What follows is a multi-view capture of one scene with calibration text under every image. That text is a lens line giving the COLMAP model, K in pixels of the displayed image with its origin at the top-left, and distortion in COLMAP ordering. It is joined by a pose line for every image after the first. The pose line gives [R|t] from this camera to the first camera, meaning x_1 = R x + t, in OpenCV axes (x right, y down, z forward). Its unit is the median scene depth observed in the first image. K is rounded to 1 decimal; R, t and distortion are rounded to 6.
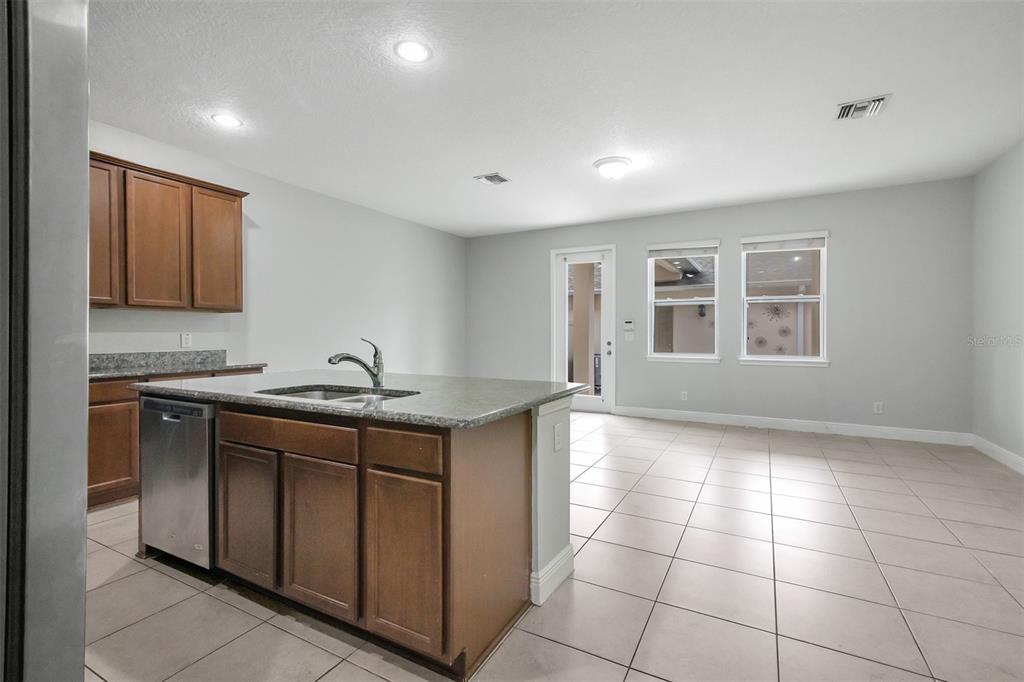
lens RADIAL K [[454.7, 0, 511.1], [0, 454.7, 338.0], [0, 0, 1]] dist [-0.018049, 0.000530]
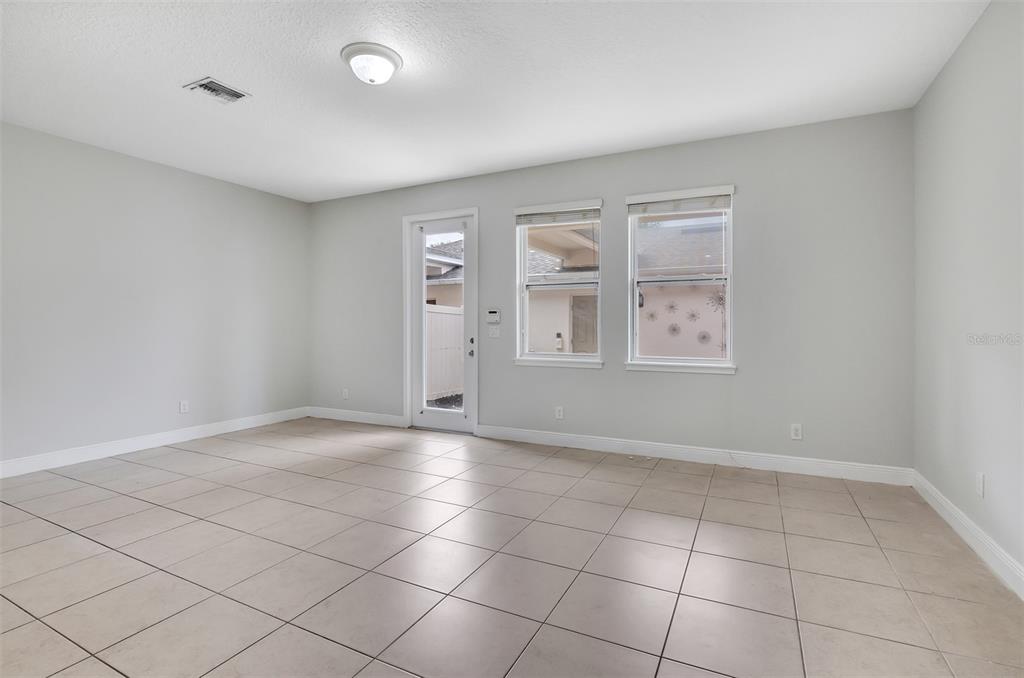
lens RADIAL K [[488.3, 0, 514.9], [0, 488.3, 333.9], [0, 0, 1]] dist [-0.032558, -0.000195]
pose [[0.997660, -0.000940, 0.068371, 0.245715], [0.000620, 0.999989, 0.004706, -0.003074], [-0.068375, -0.004653, 0.997649, 0.204591]]
